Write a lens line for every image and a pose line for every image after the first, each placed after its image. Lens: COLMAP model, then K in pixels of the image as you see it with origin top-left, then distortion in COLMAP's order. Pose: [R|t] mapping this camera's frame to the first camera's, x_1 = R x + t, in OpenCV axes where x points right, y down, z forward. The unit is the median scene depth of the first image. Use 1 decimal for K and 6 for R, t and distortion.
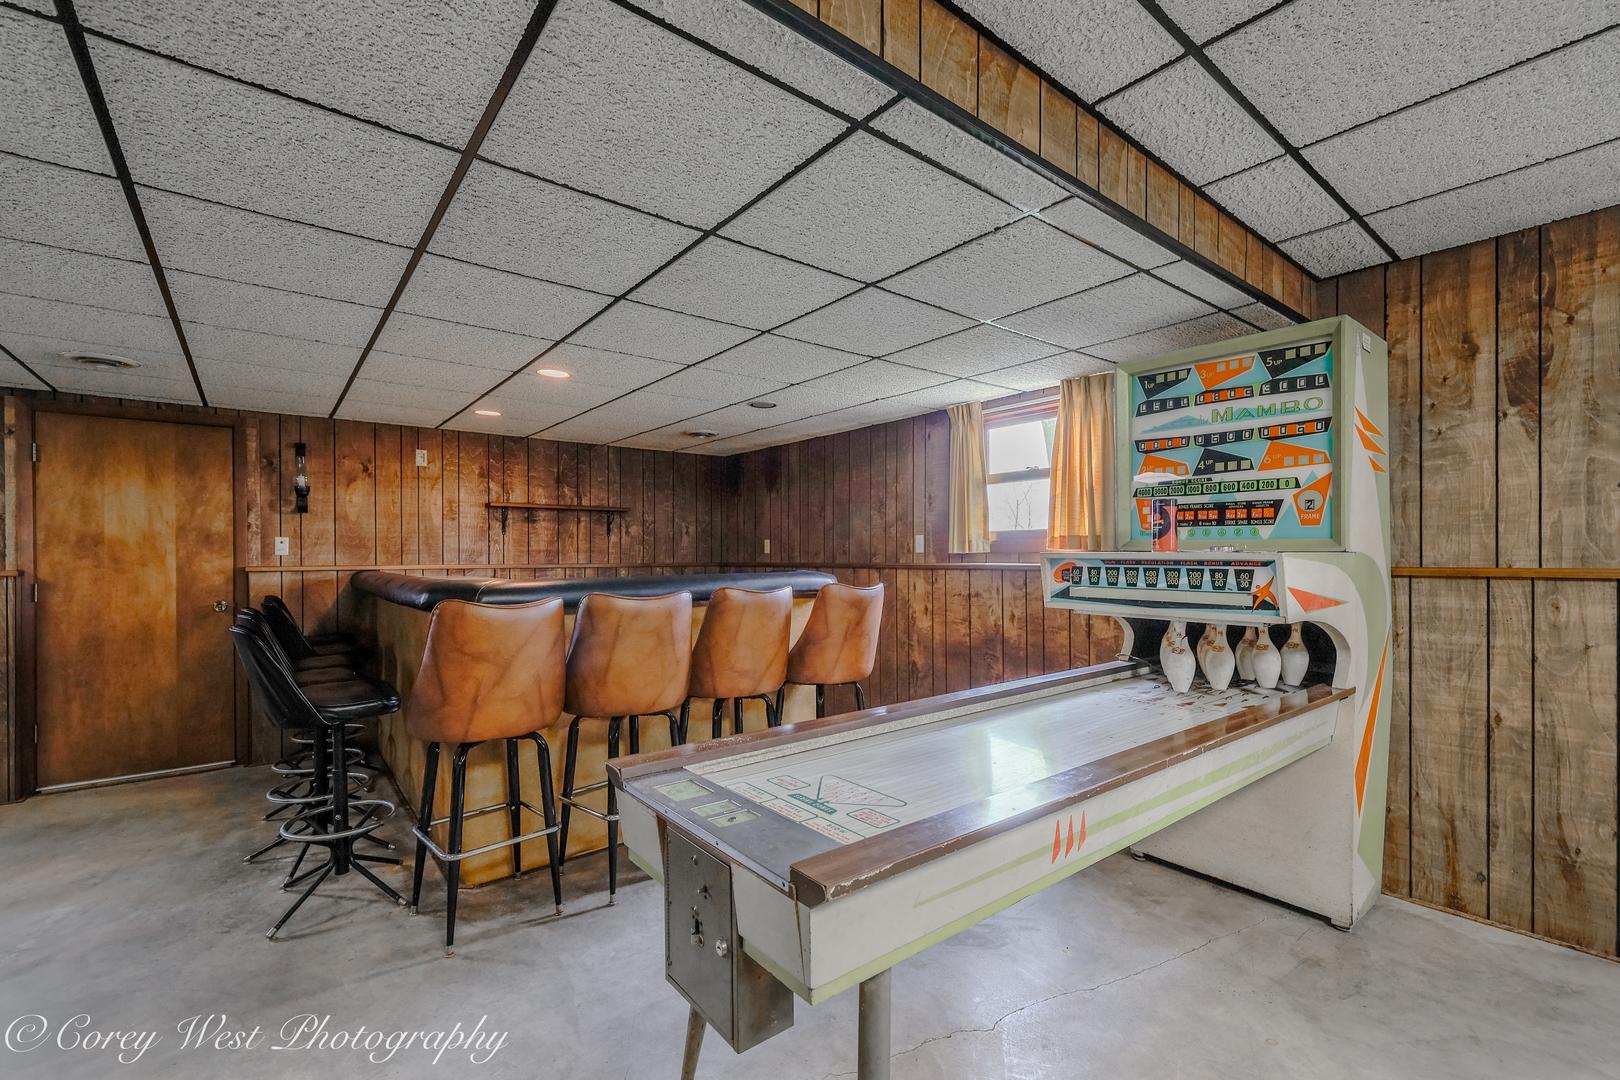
lens RADIAL K [[700.1, 0, 813.8], [0, 700.1, 566.6], [0, 0, 1]] dist [0.001630, -0.000035]
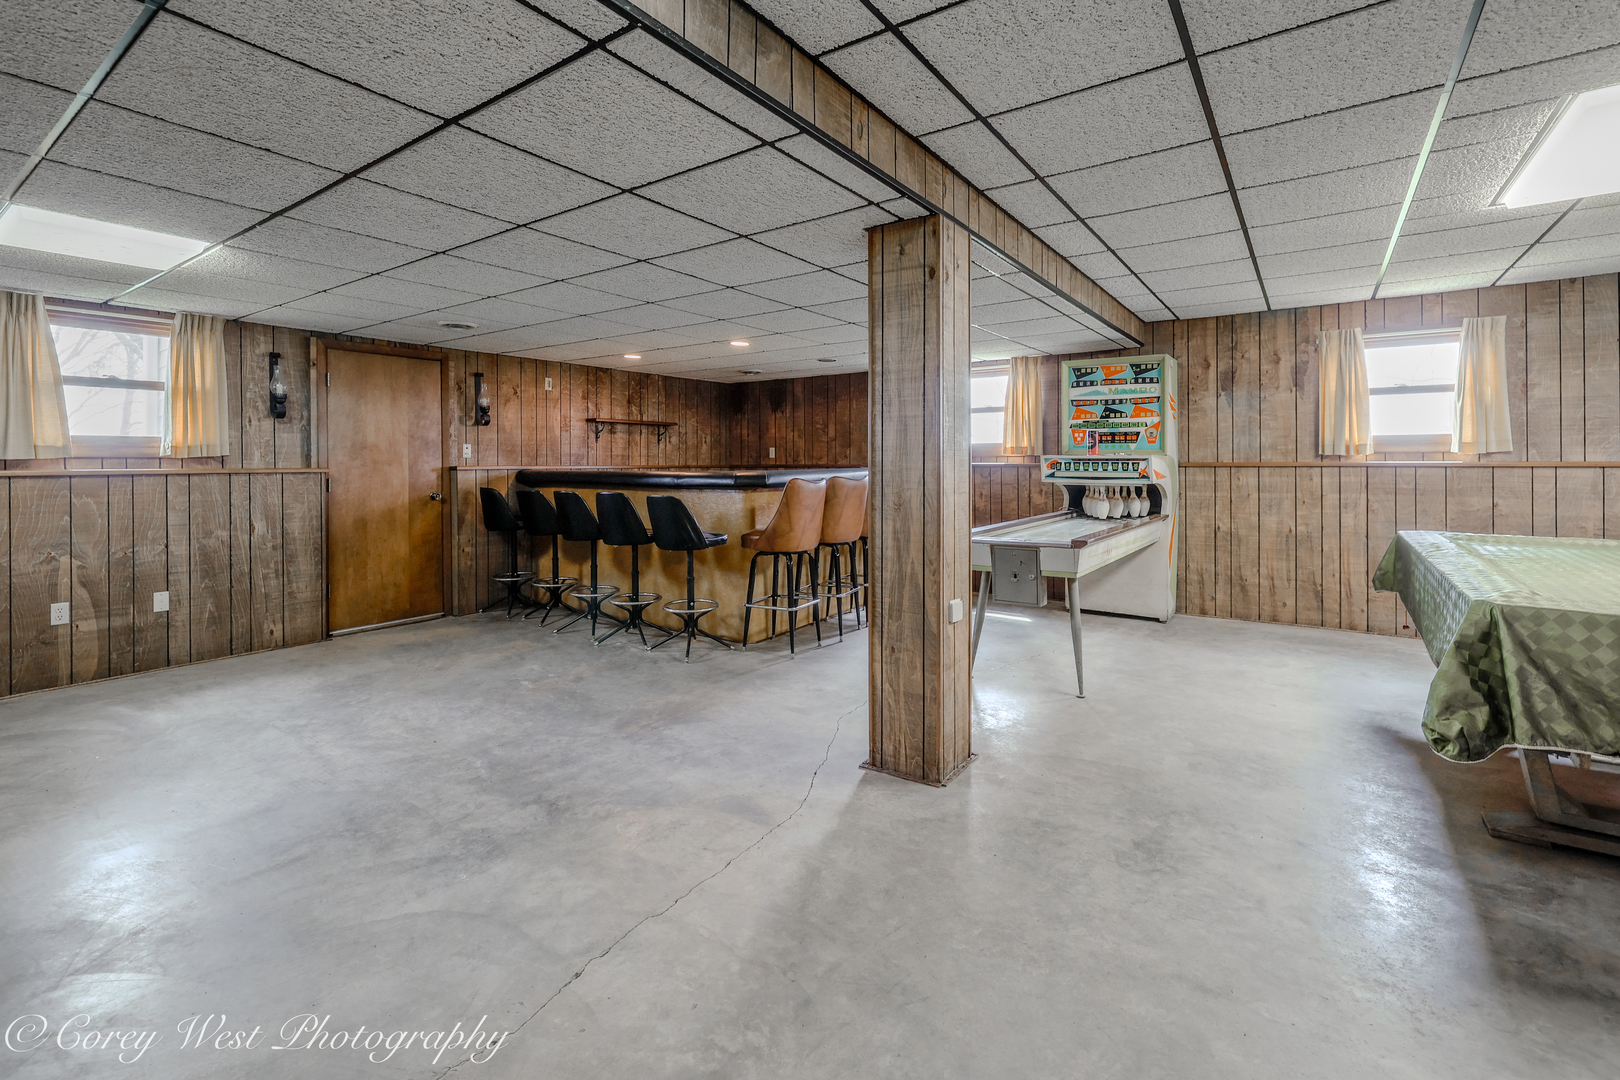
lens RADIAL K [[718.9, 0, 812.2], [0, 718.9, 474.4], [0, 0, 1]] dist [0.001866, 0.000230]
pose [[0.960660, -0.005093, 0.277681, -0.545743], [0.005155, 0.999987, 0.000506, 0.018571], [-0.277680, 0.000946, 0.960673, -0.510353]]
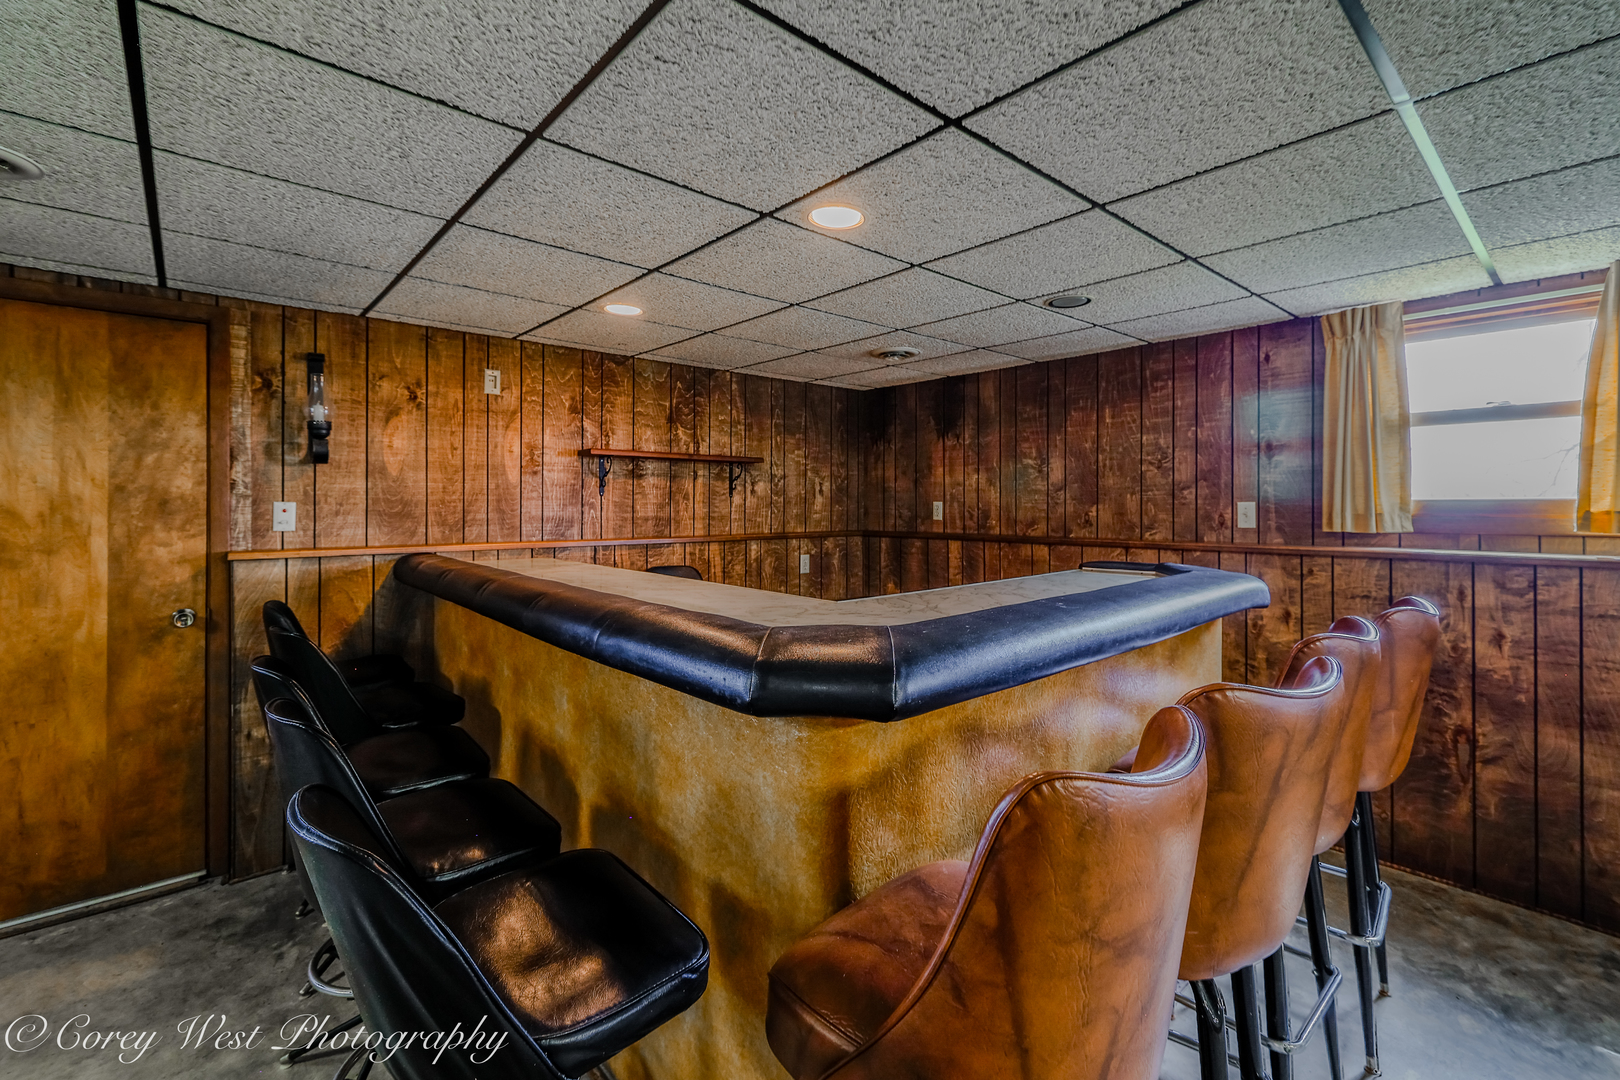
lens RADIAL K [[710.2, 0, 818.4], [0, 710.2, 509.7], [0, 0, 1]] dist [-0.000413, 0.000123]
pose [[0.998632, 0.003435, 0.052180, -0.336759], [-0.002999, 0.999960, -0.008415, -0.033664], [-0.052206, 0.008247, 0.998602, 0.363876]]
